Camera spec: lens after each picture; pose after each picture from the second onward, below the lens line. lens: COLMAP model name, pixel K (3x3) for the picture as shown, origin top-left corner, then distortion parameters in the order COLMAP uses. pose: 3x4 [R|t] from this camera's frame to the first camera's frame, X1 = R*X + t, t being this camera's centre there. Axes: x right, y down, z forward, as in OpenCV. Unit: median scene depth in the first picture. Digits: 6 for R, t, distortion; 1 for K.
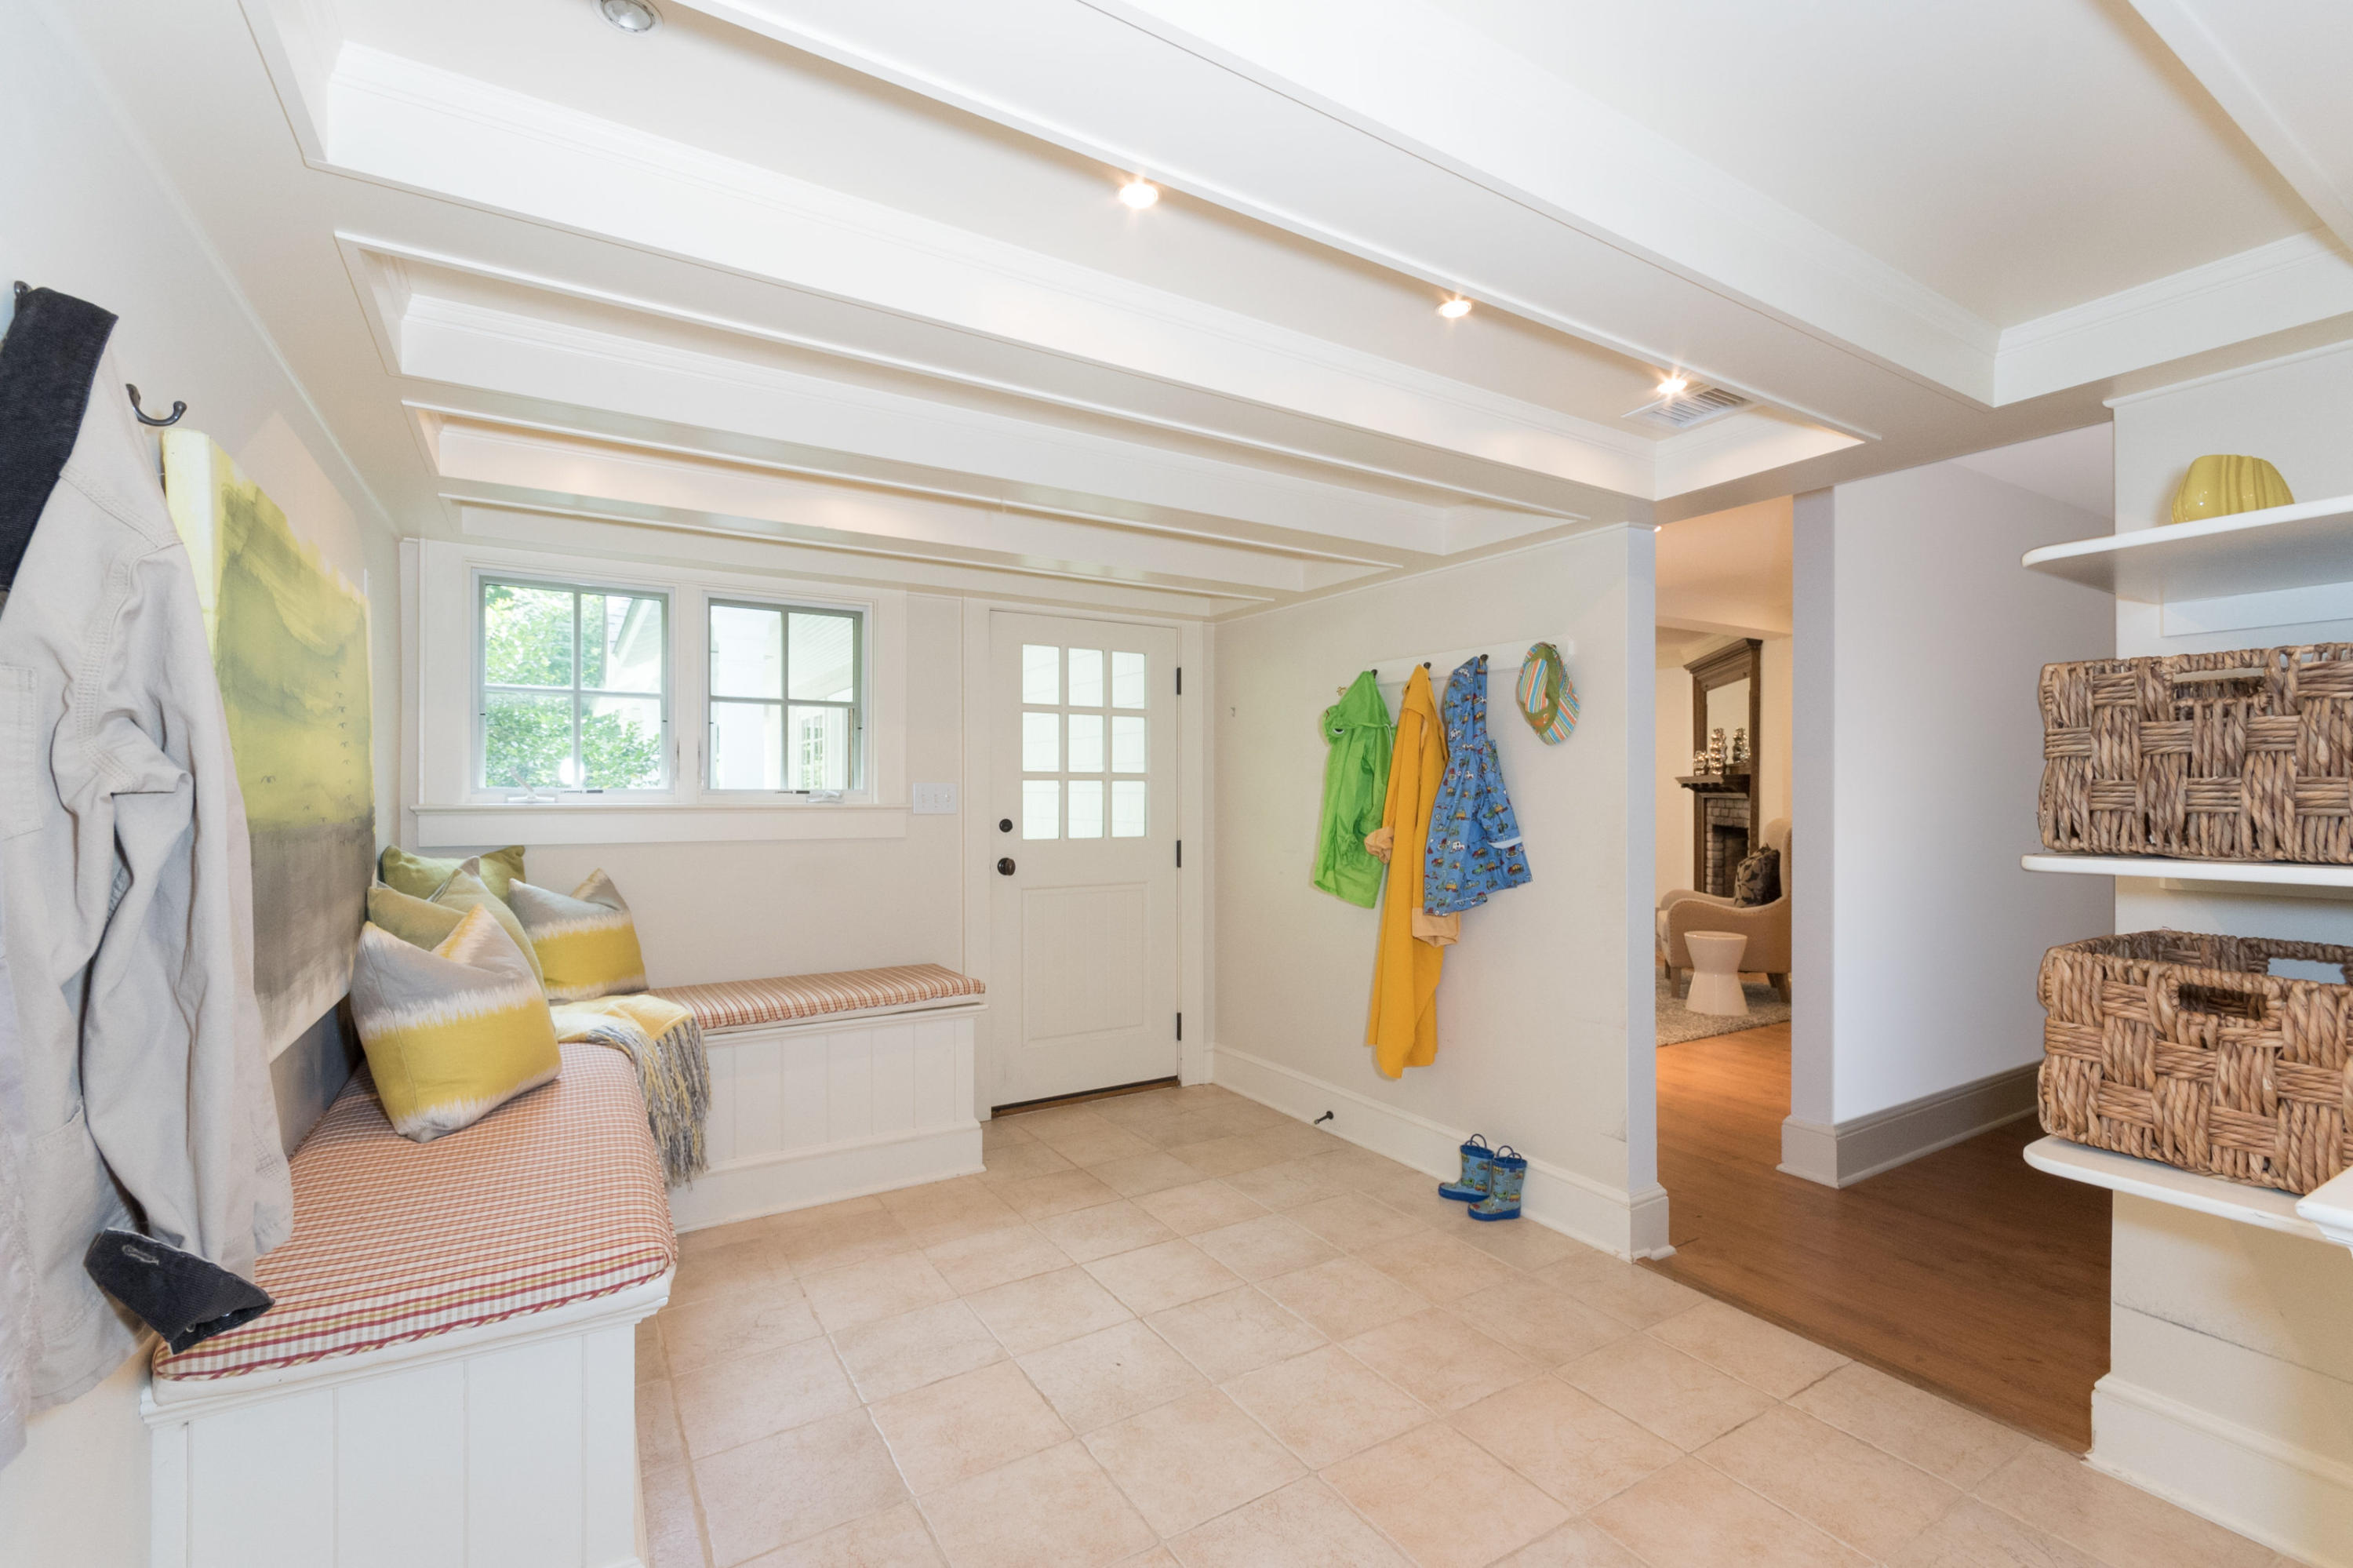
lens RADIAL K [[1026.1, 0, 1176.5], [0, 1026.1, 784.0], [0, 0, 1]] dist [0.003600, -0.000112]
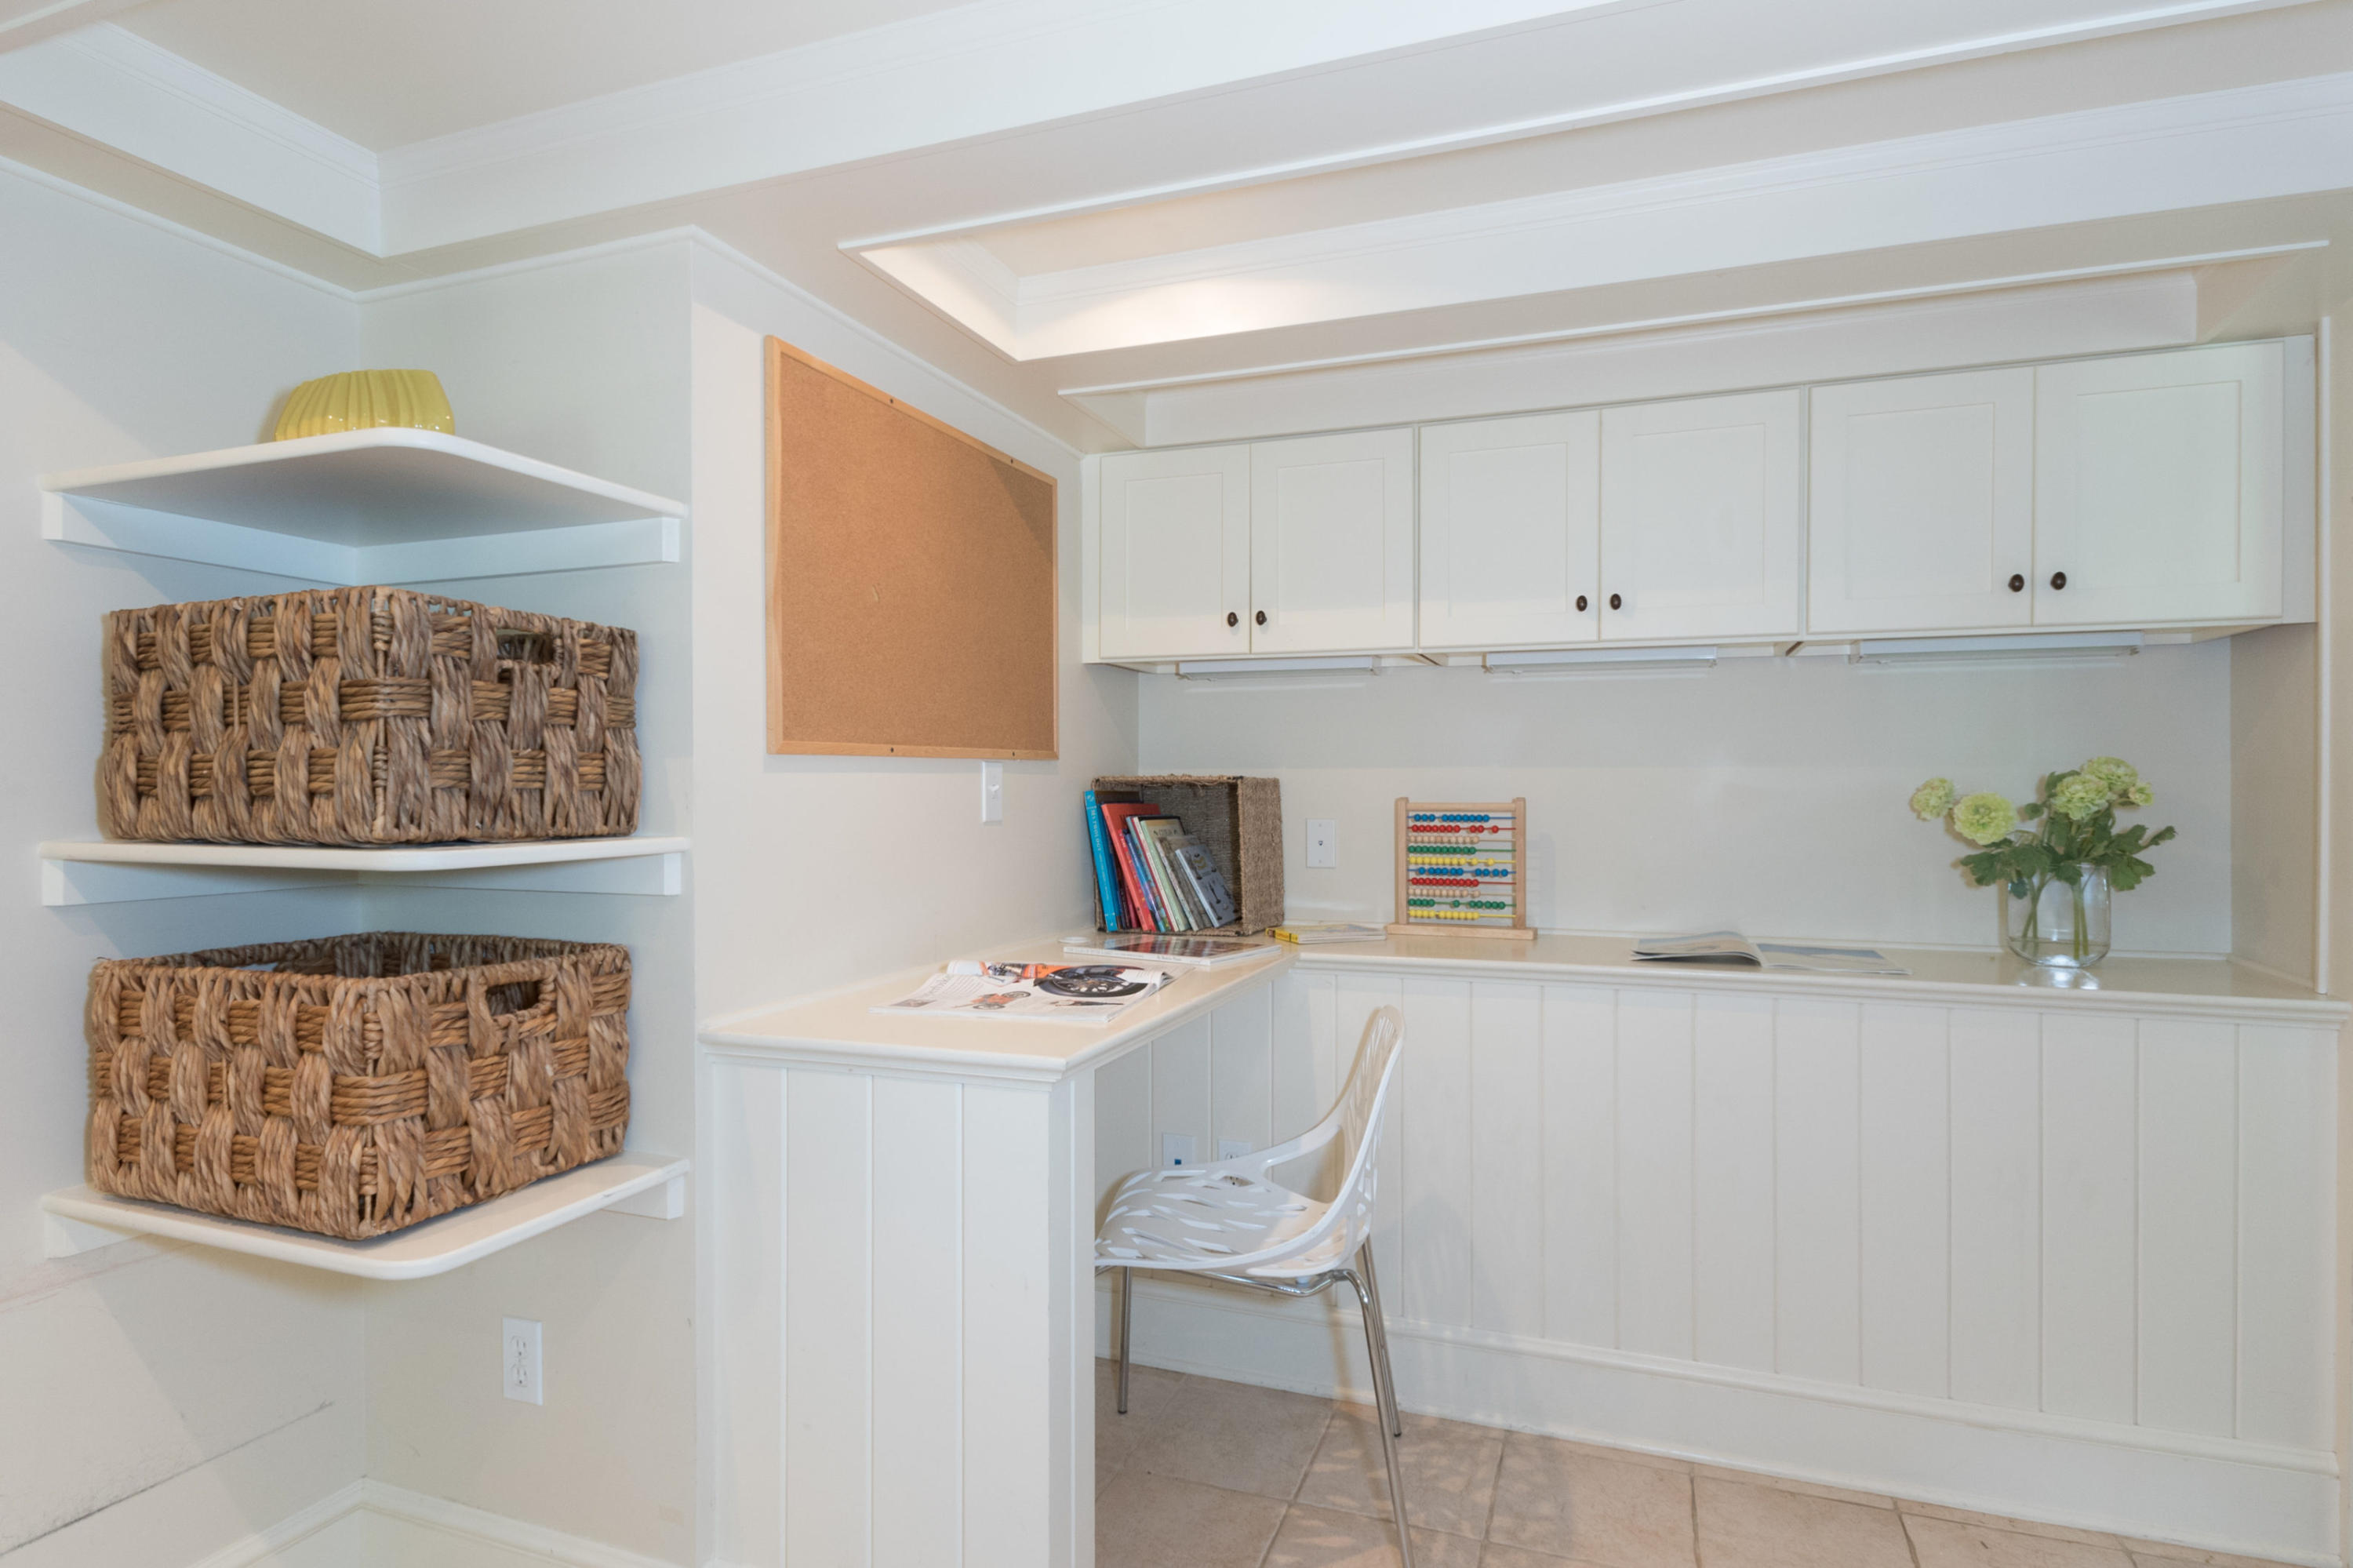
lens RADIAL K [[1240.7, 0, 1176.5], [0, 1240.7, 784.0], [0, 0, 1]] dist [0.016768, 0.000800]
pose [[-0.609462, 0.002490, 0.792811, -0.217057], [-0.005157, 0.999961, -0.007104, 0.028231], [-0.792798, -0.008418, -0.609426, 1.202879]]
